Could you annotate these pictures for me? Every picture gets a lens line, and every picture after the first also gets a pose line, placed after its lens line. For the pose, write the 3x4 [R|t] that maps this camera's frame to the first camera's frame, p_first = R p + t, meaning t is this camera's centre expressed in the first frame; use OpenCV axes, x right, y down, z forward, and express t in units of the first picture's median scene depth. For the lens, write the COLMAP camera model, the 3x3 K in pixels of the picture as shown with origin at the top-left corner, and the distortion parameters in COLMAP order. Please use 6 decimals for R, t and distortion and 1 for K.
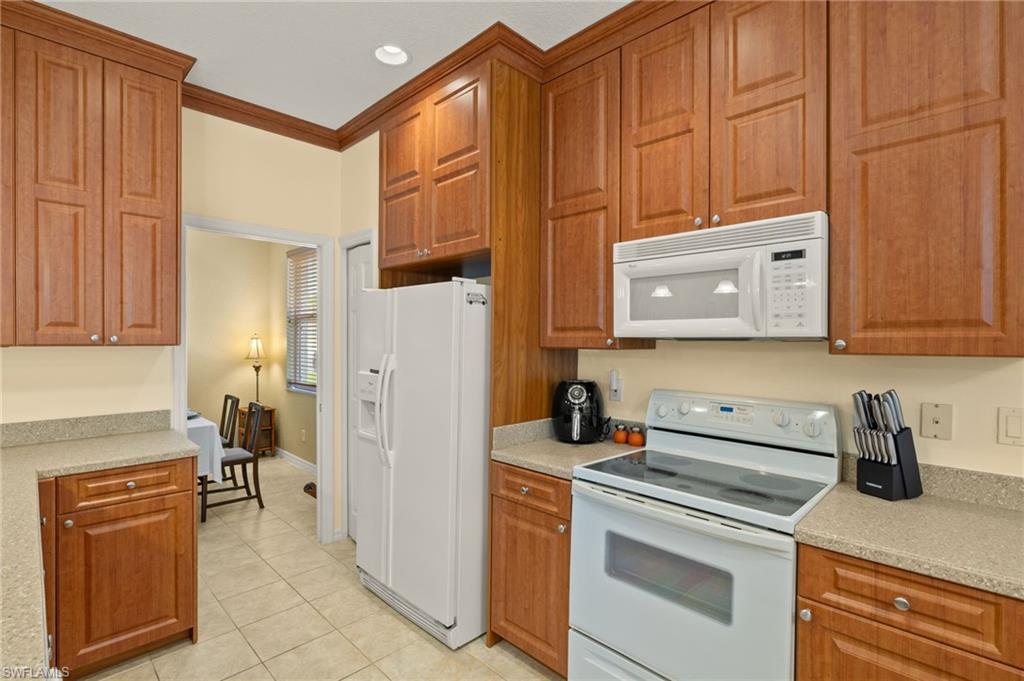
lens RADIAL K [[472.5, 0, 510.0], [0, 472.5, 340.4], [0, 0, 1]] dist [-0.005968, 0.000823]
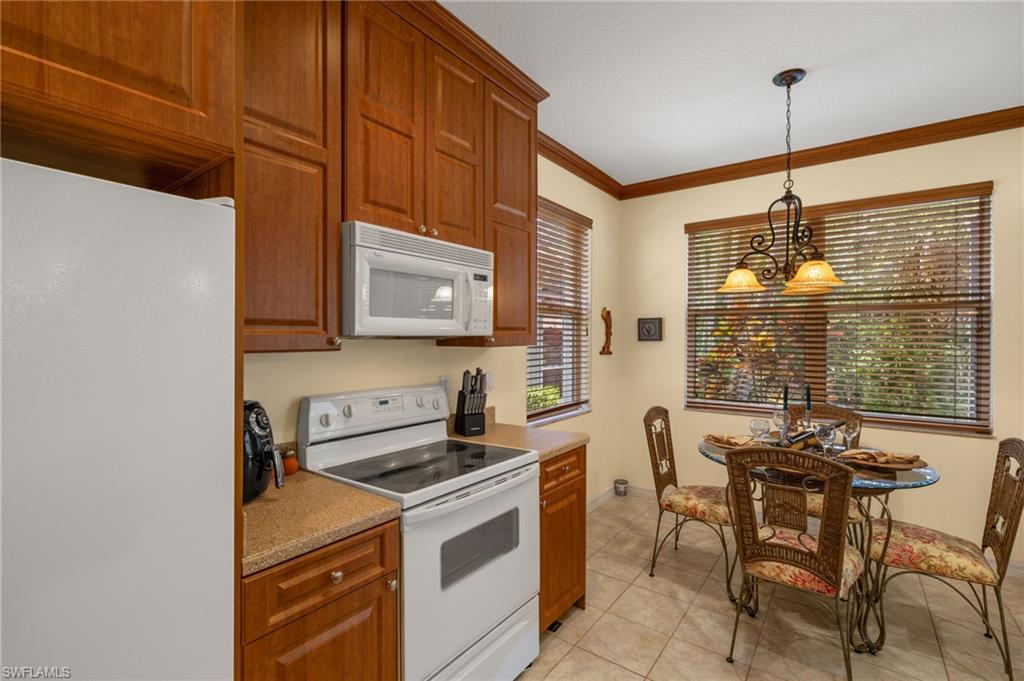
lens RADIAL K [[472.5, 0, 508.0], [0, 472.5, 335.8], [0, 0, 1]] dist [-0.005968, 0.000823]
pose [[-0.140125, -0.000415, 0.990134, -0.620385], [0.002601, 0.999996, 0.000787, -0.005877], [-0.990130, 0.002686, -0.140124, 0.849562]]
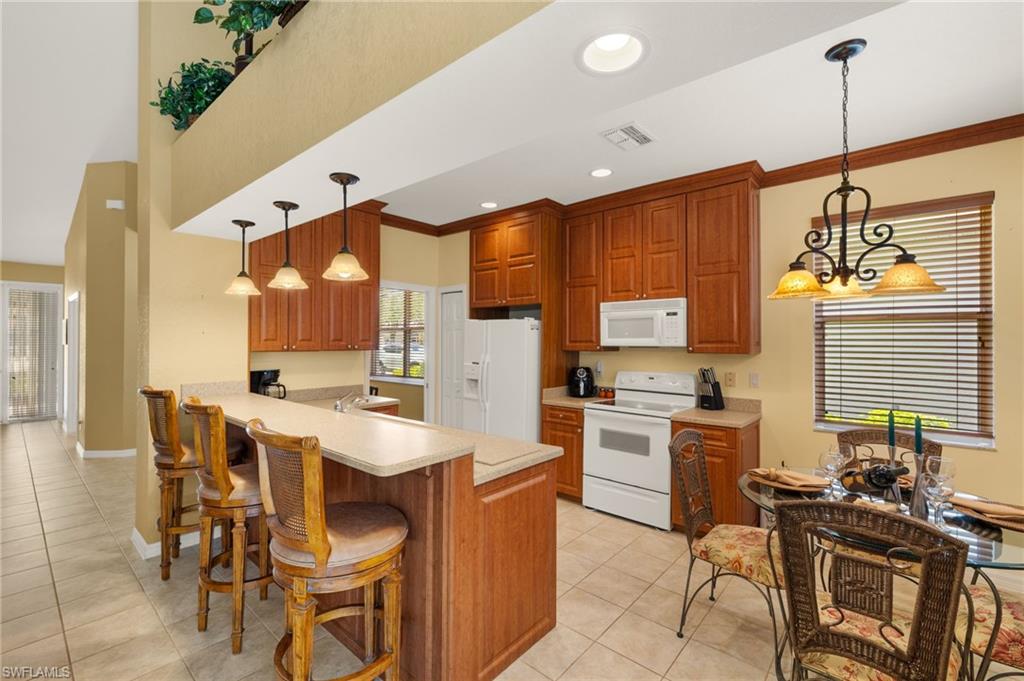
lens RADIAL K [[430.6, 0, 509.8], [0, 430.6, 335.6], [0, 0, 1]] dist [0.004918, 0.000040]
pose [[0.998200, -0.000523, 0.059972, -0.316903], [0.001532, 0.999858, -0.016790, -0.020950], [-0.059955, 0.016852, 0.998059, -0.956713]]
